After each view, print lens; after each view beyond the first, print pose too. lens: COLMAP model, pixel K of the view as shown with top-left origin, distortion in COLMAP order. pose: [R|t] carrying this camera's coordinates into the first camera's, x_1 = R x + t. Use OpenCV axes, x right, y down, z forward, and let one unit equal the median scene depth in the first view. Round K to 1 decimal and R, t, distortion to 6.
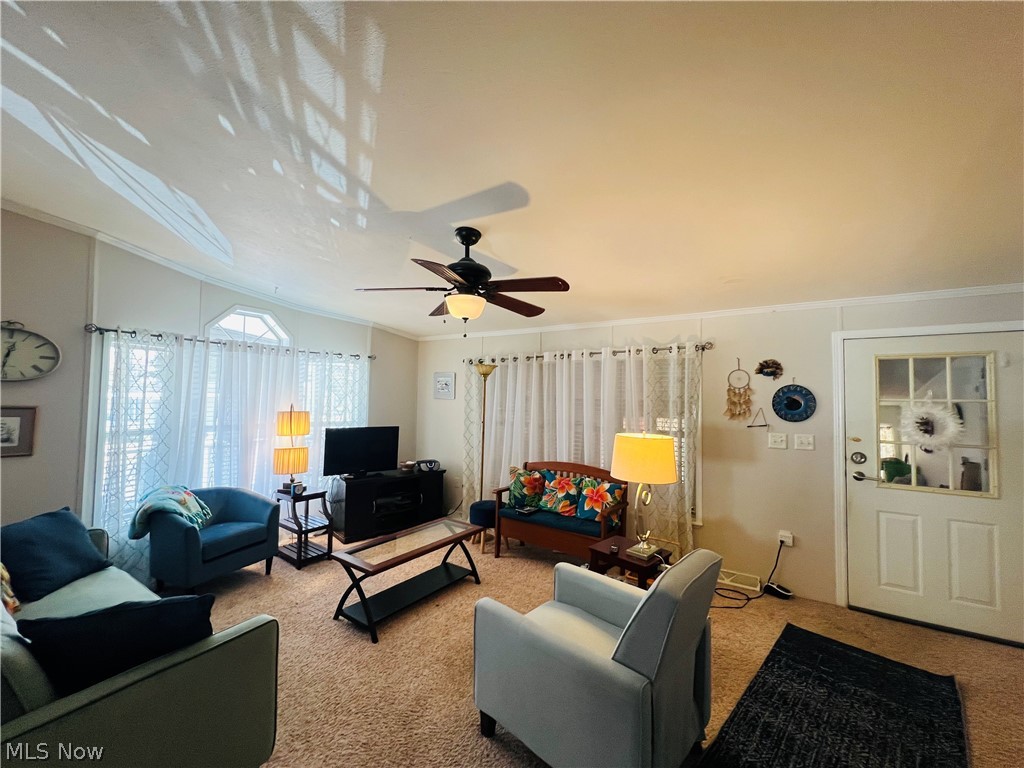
lens RADIAL K [[410.3, 0, 509.6], [0, 410.3, 382.6], [0, 0, 1]] dist [-0.001917, -0.000316]
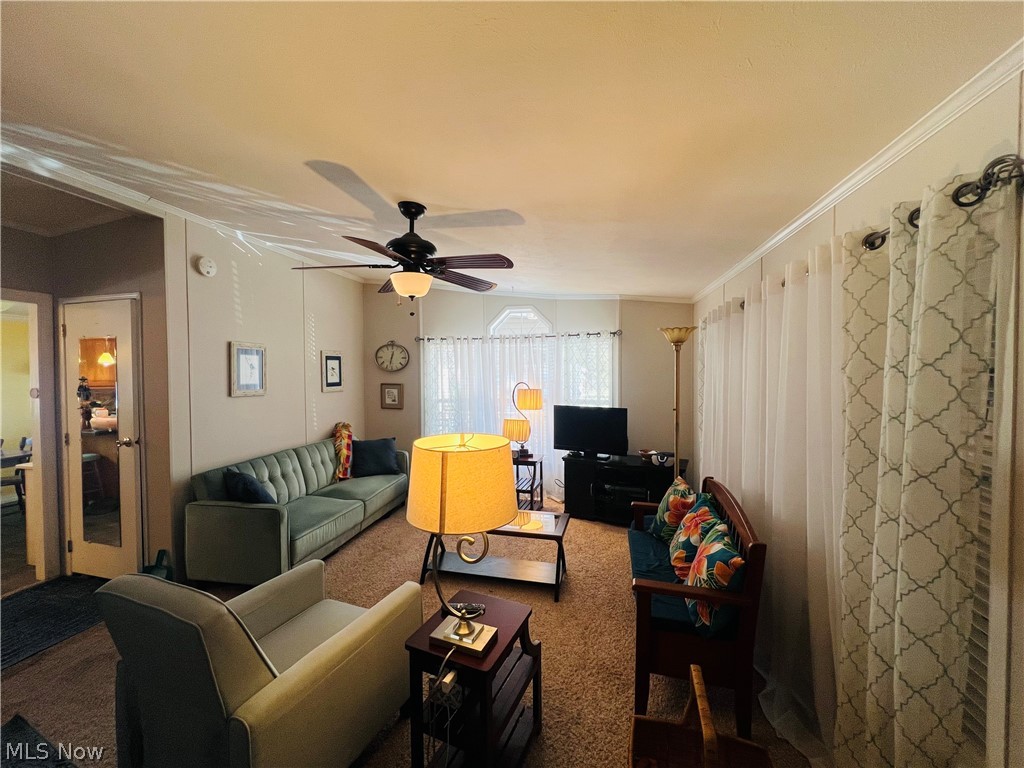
lens RADIAL K [[410.3, 0, 509.4], [0, 410.3, 382.0], [0, 0, 1]] dist [-0.000906, 0.000070]
pose [[0.355530, 0.002217, -0.934662, 0.655038], [0.045606, 0.998765, 0.019717, 0.028638], [0.933551, -0.049637, 0.354990, 0.632352]]
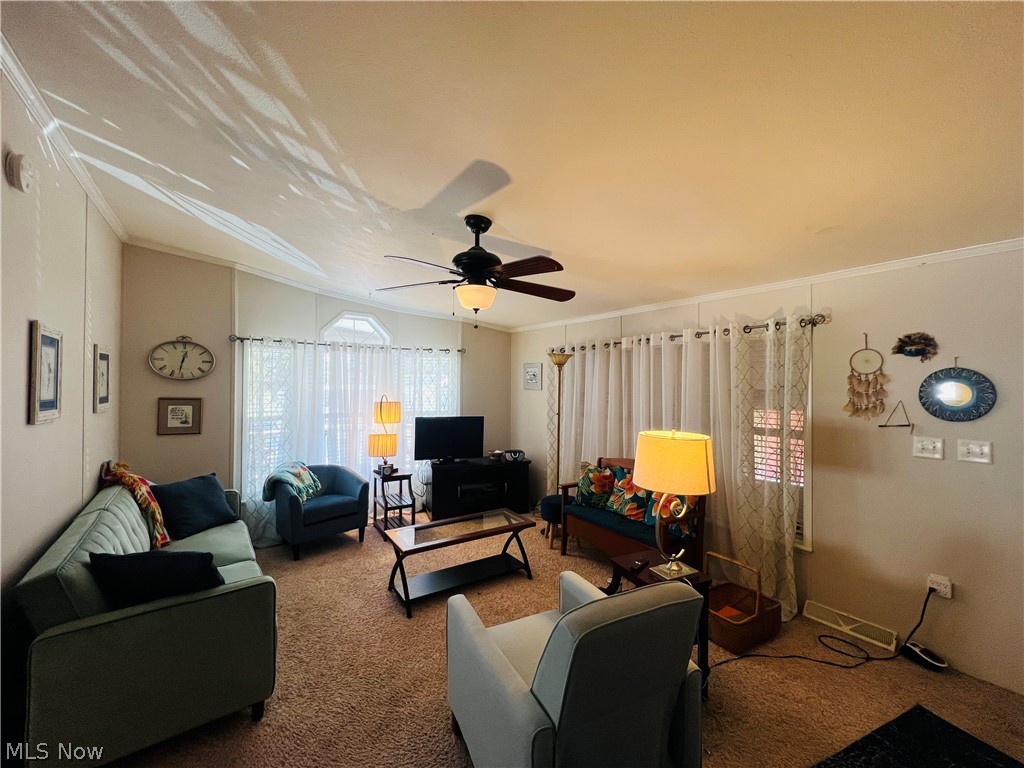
lens RADIAL K [[410.3, 0, 509.4], [0, 410.3, 382.0], [0, 0, 1]] dist [-0.000906, 0.000070]
pose [[0.931893, -0.012183, -0.362529, 0.235241], [0.021092, 0.999565, 0.020626, -0.000719], [0.362120, -0.026868, 0.931744, 0.081079]]
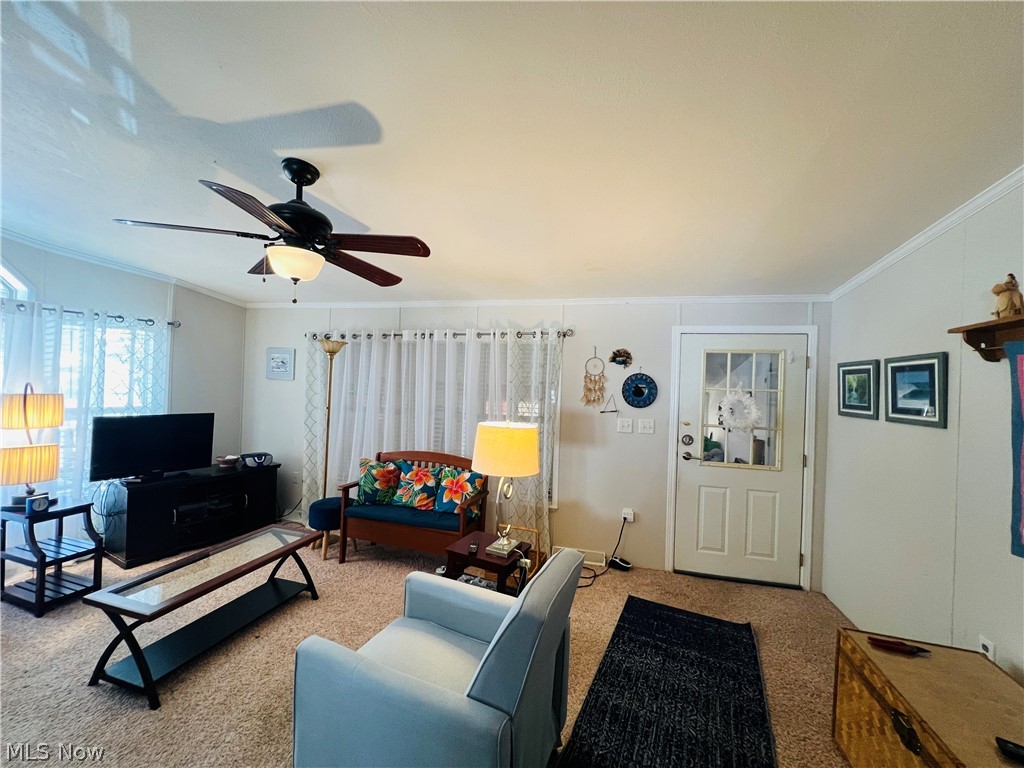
lens RADIAL K [[410.3, 0, 509.4], [0, 410.3, 382.0], [0, 0, 1]] dist [-0.000906, 0.000070]
pose [[0.946390, 0.017012, 0.322578, 0.021335], [-0.030878, 0.998804, 0.037918, -0.002175], [-0.321547, -0.045846, 0.945783, 0.089533]]
